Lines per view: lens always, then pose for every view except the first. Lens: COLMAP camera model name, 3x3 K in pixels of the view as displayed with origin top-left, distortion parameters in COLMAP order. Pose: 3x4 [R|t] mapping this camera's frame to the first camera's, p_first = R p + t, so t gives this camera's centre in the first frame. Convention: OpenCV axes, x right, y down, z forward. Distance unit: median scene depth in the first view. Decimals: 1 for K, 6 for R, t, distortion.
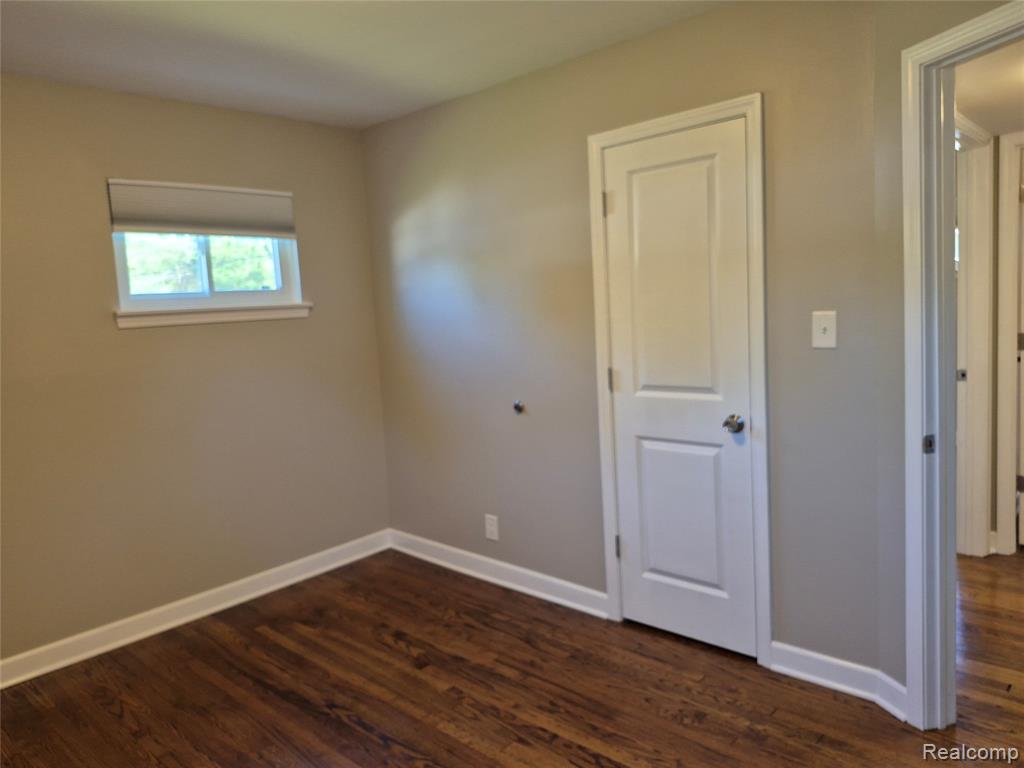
lens RADIAL K [[692.4, 0, 509.2], [0, 692.4, 378.2], [0, 0, 1]] dist [0.055940, -0.069405]
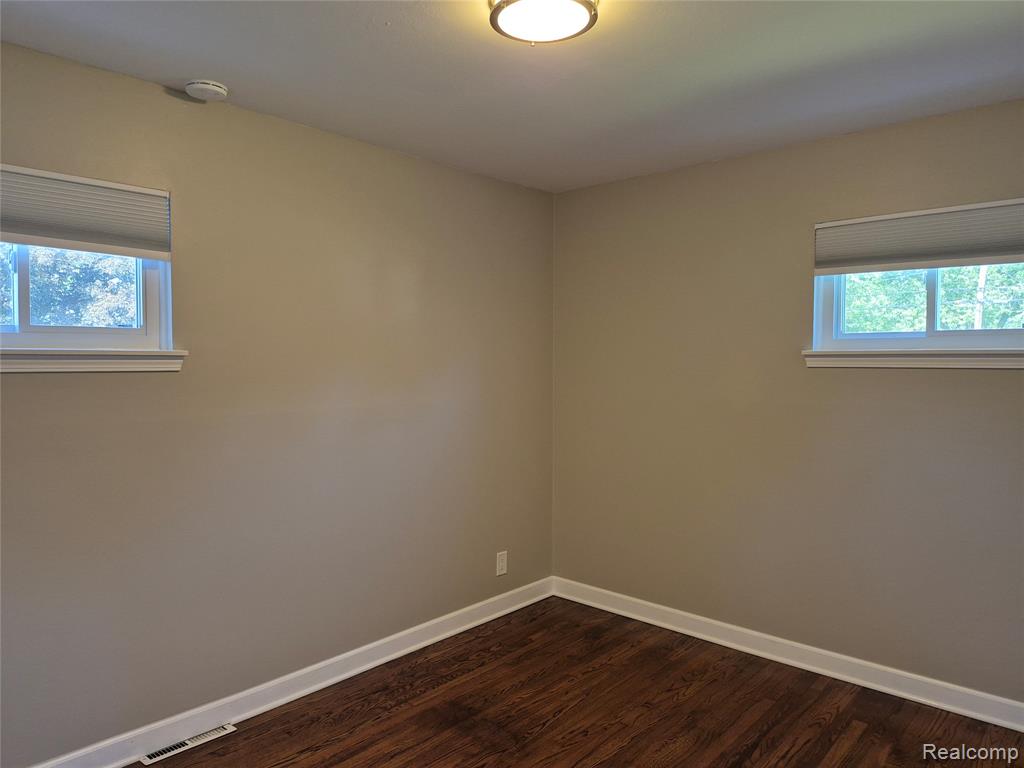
lens RADIAL K [[692.4, 0, 509.2], [0, 692.4, 378.2], [0, 0, 1]] dist [0.055940, -0.069405]
pose [[0.036803, 0.087883, -0.995451, 0.480331], [-0.120430, 0.989256, 0.082883, -0.088926], [0.992039, 0.116832, 0.046992, 0.519253]]
